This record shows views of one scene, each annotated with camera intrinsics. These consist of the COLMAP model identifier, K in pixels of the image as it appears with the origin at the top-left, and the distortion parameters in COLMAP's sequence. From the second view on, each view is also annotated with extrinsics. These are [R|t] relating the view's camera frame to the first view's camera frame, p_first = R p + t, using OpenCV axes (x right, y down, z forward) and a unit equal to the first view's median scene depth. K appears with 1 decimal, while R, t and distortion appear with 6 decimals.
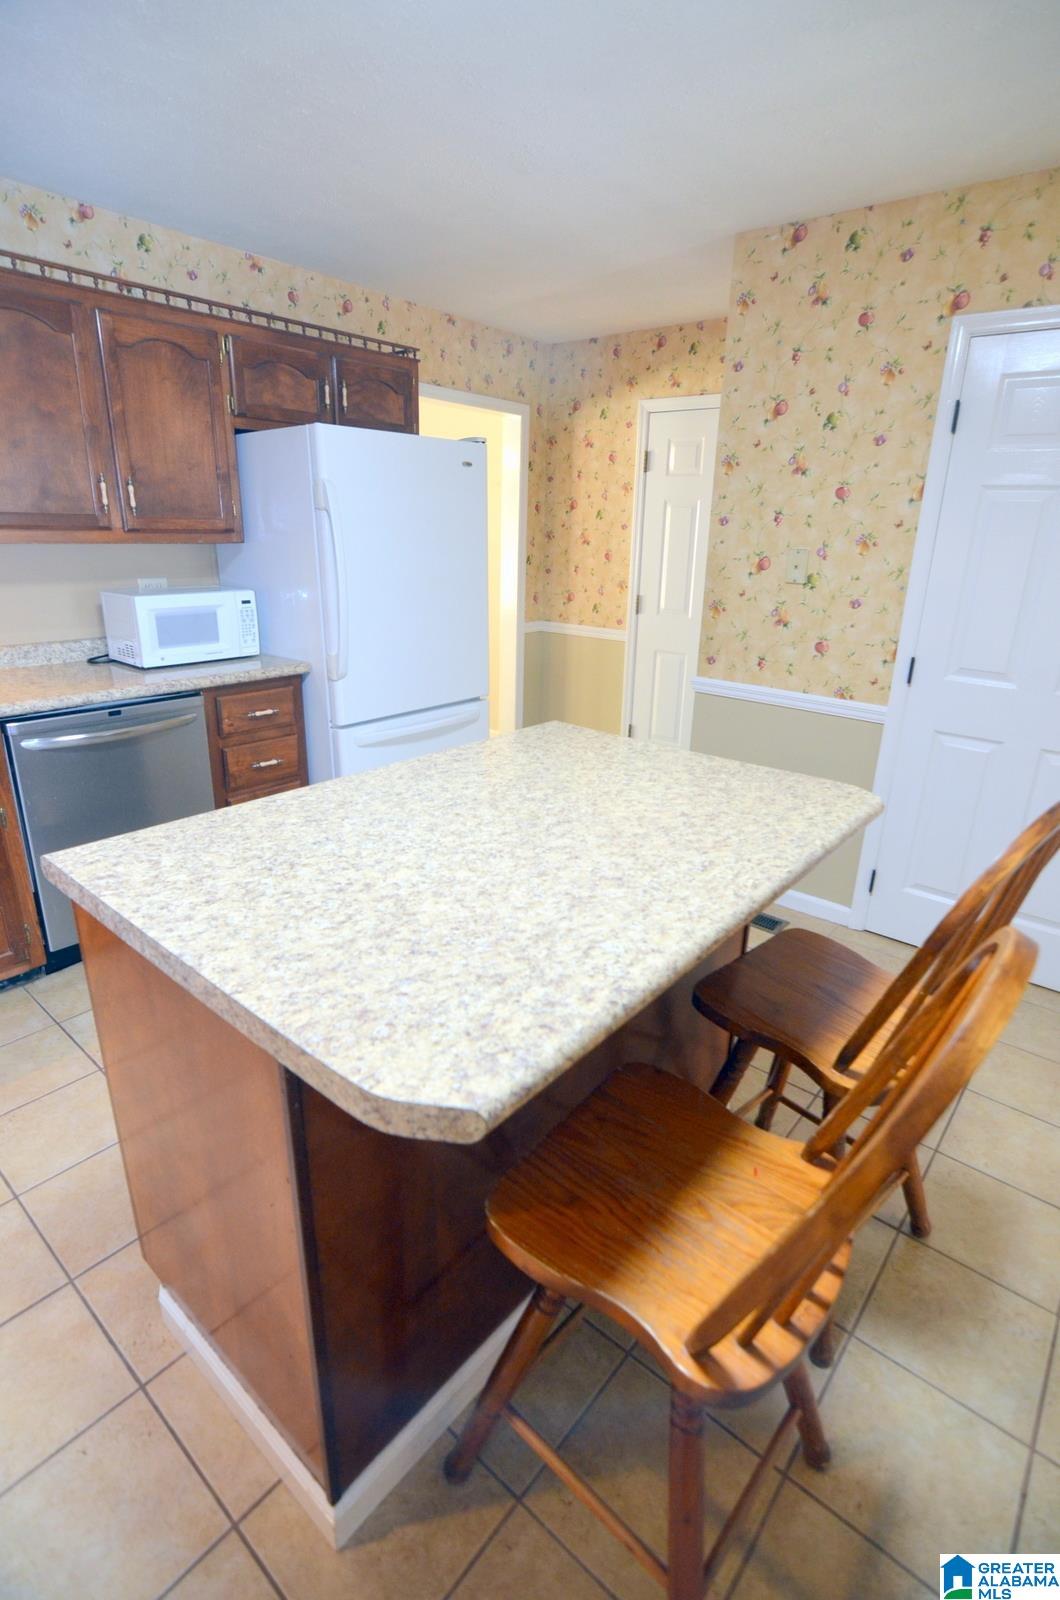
lens RADIAL K [[778.3, 0, 542.7], [0, 778.3, 791.3], [0, 0, 1]] dist [-0.027580, 0.007551]
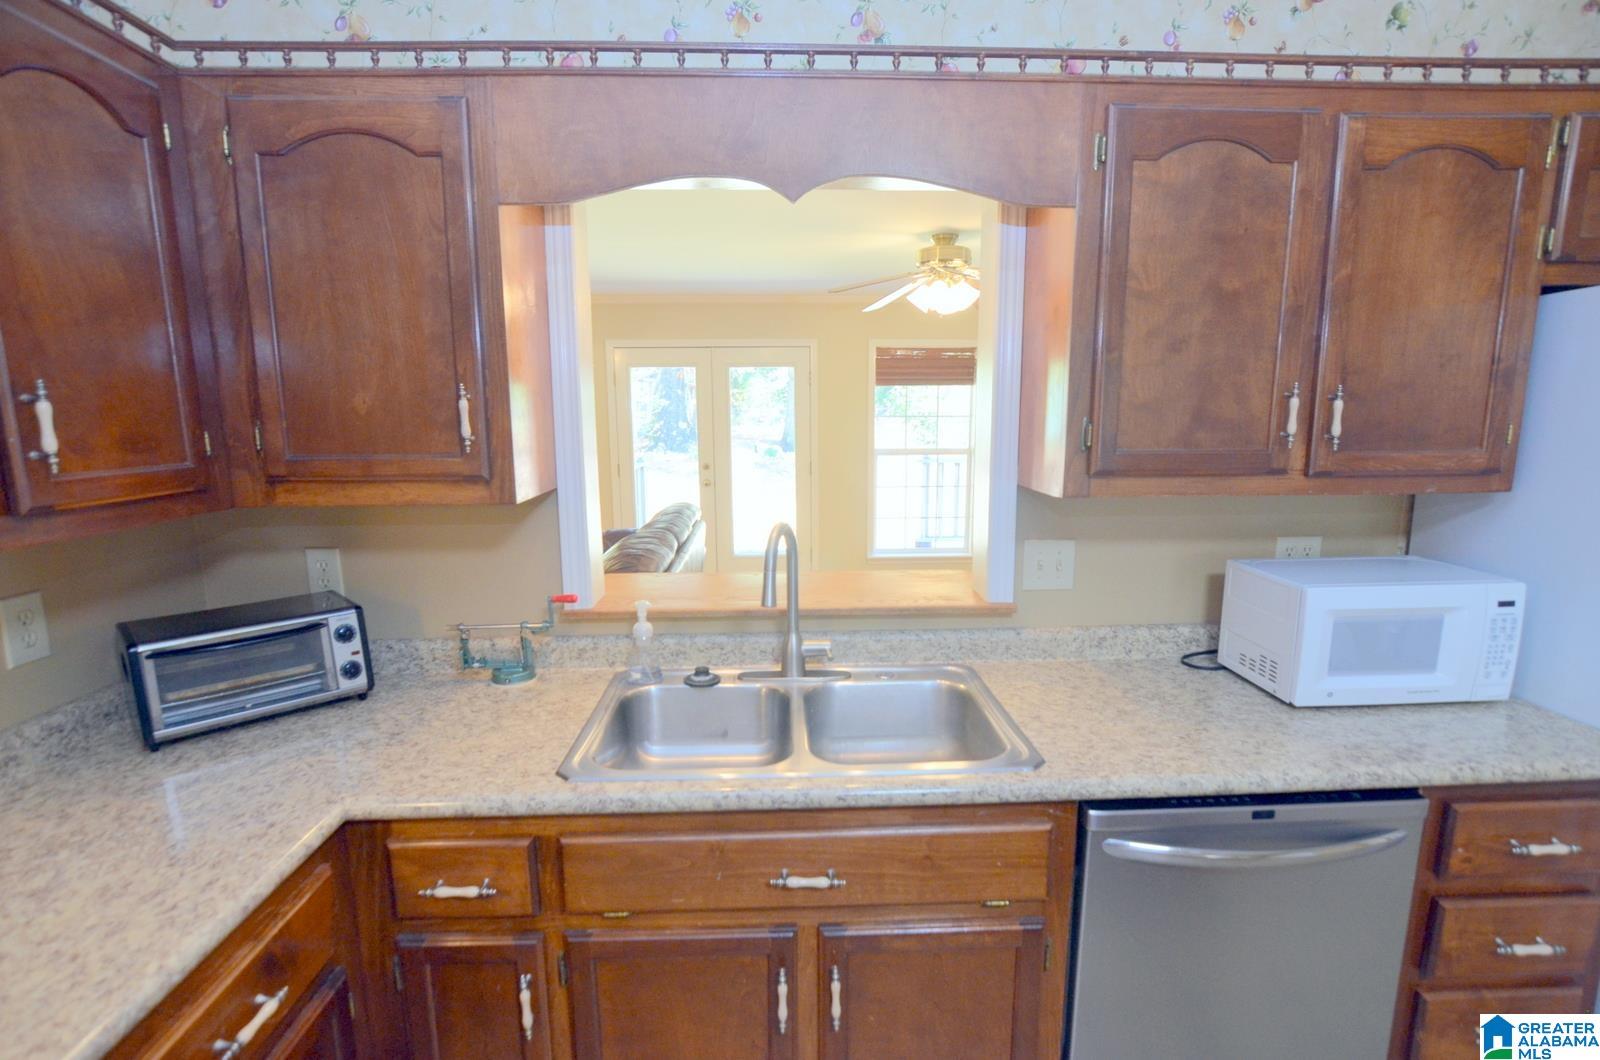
lens RADIAL K [[778.3, 0, 804.8], [0, 778.3, 545.6], [0, 0, 1]] dist [-0.027580, 0.007551]
pose [[0.666612, 0.097093, -0.739055, -0.381862], [-0.212408, 0.975117, -0.063481, -0.178002], [0.714501, 0.199299, 0.670648, 0.368595]]
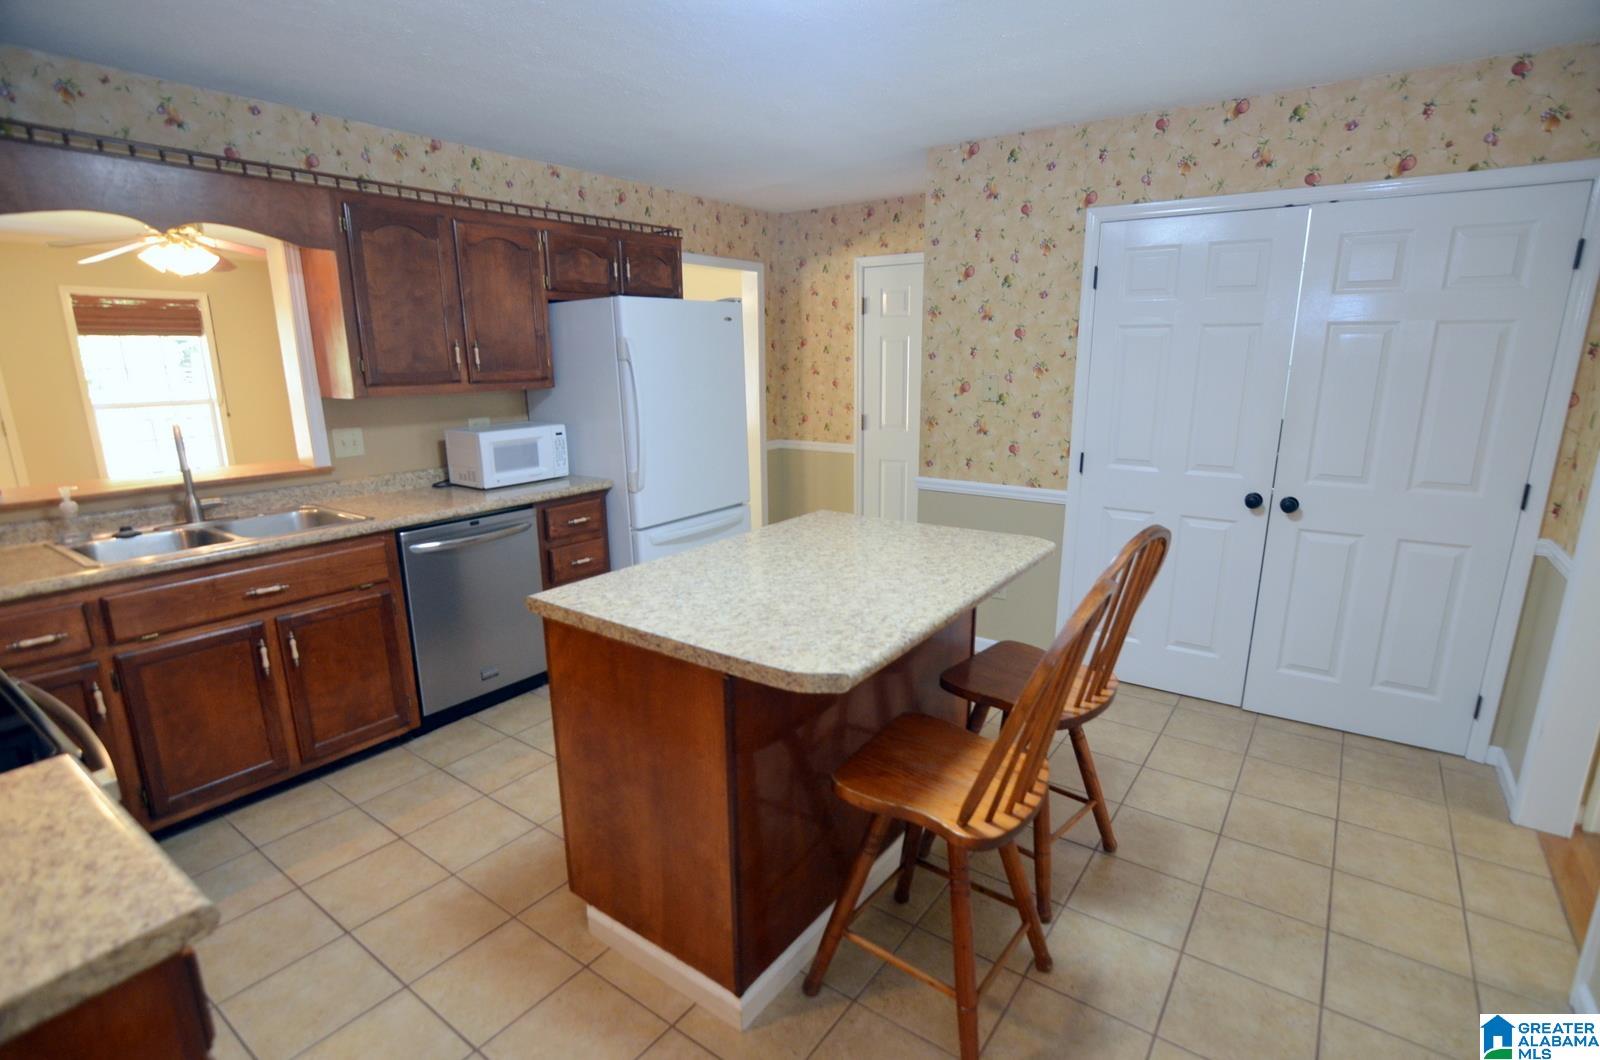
lens RADIAL K [[778.3, 0, 799.1], [0, 778.3, 540.0], [0, 0, 1]] dist [-0.027580, 0.007551]
pose [[0.997288, -0.050893, 0.053158, -0.085262], [0.055343, 0.994764, -0.085917, 0.065712], [-0.048507, 0.088626, 0.994883, -0.296290]]
